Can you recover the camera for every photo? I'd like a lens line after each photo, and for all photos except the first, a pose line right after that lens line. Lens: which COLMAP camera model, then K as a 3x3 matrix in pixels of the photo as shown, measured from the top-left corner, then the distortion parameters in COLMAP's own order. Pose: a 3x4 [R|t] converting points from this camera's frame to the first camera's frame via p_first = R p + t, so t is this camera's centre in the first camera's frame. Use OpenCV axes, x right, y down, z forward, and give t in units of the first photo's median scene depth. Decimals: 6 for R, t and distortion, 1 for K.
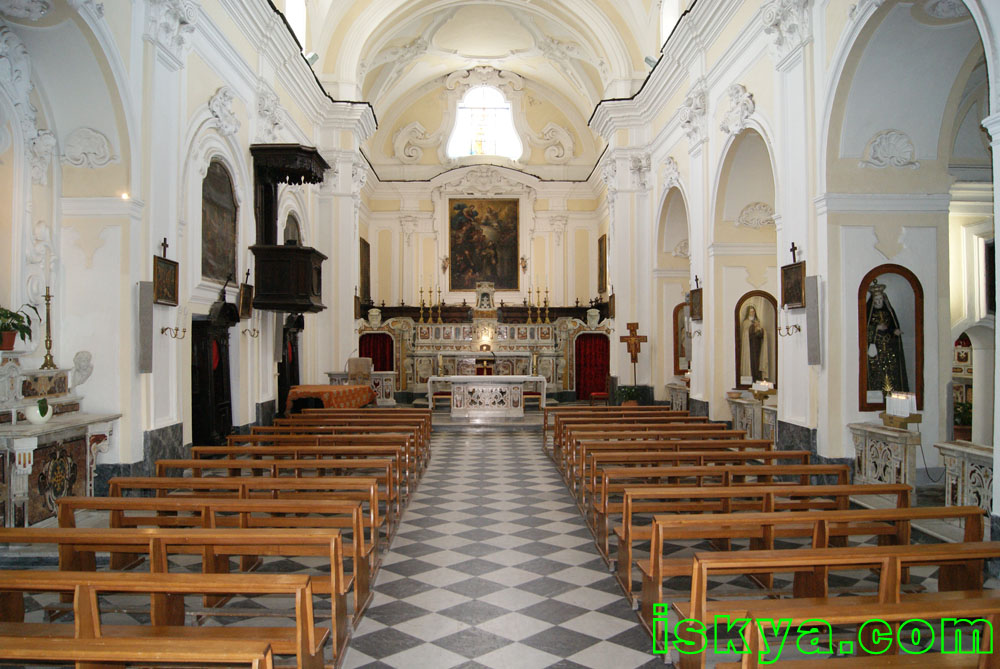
lens RADIAL K [[781.4, 0, 506.5], [0, 781.4, 336.8], [0, 0, 1]] dist [-0.085958, 0.005668]
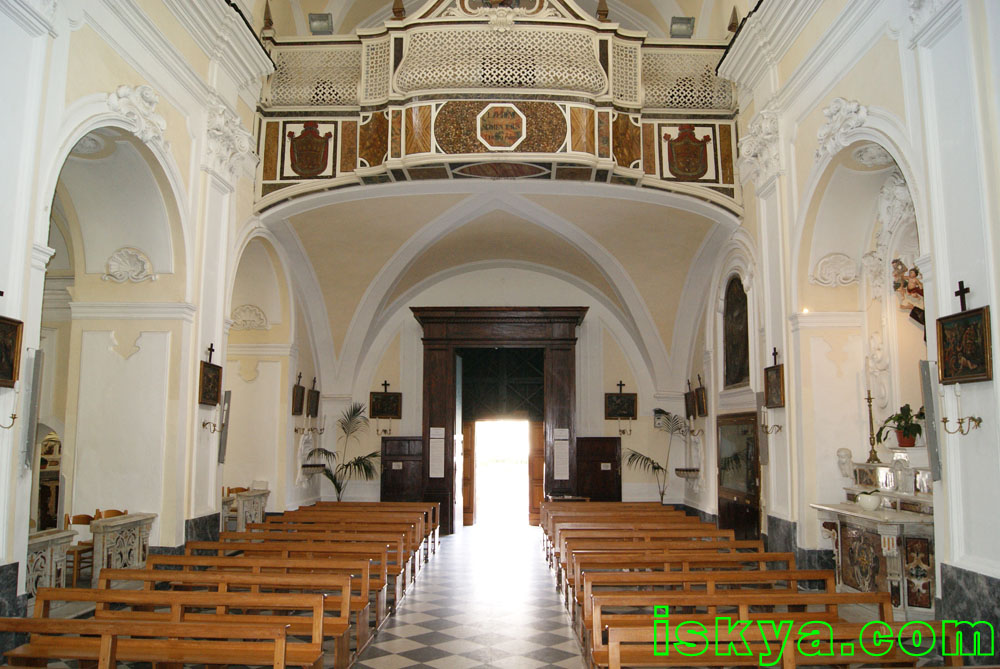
lens RADIAL K [[781.4, 0, 506.5], [0, 781.4, 336.8], [0, 0, 1]] dist [-0.085958, 0.005668]
pose [[0.999647, 0.002639, -0.026455, 0.002217], [-0.005366, 0.994610, -0.103546, -0.005731], [0.026039, 0.103651, 0.994273, 0.149645]]
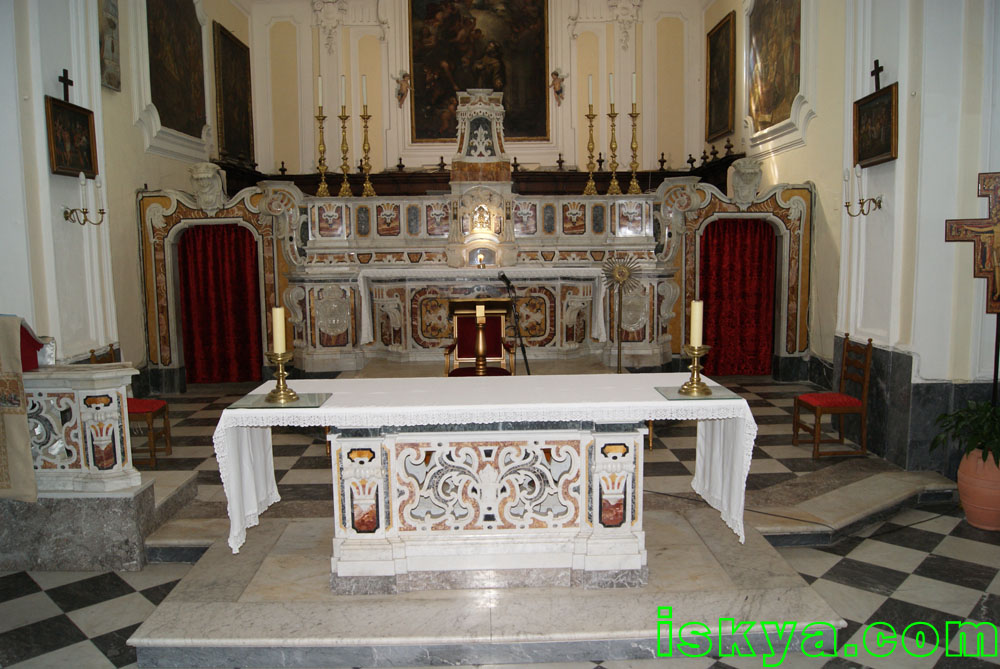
lens RADIAL K [[781.4, 0, 506.5], [0, 781.4, 336.8], [0, 0, 1]] dist [-0.085958, 0.005668]
pose [[0.999929, -0.011279, -0.003775, -0.013566], [0.011675, 0.991406, 0.130297, 0.002925], [0.002273, -0.130332, 0.991468, 0.590472]]
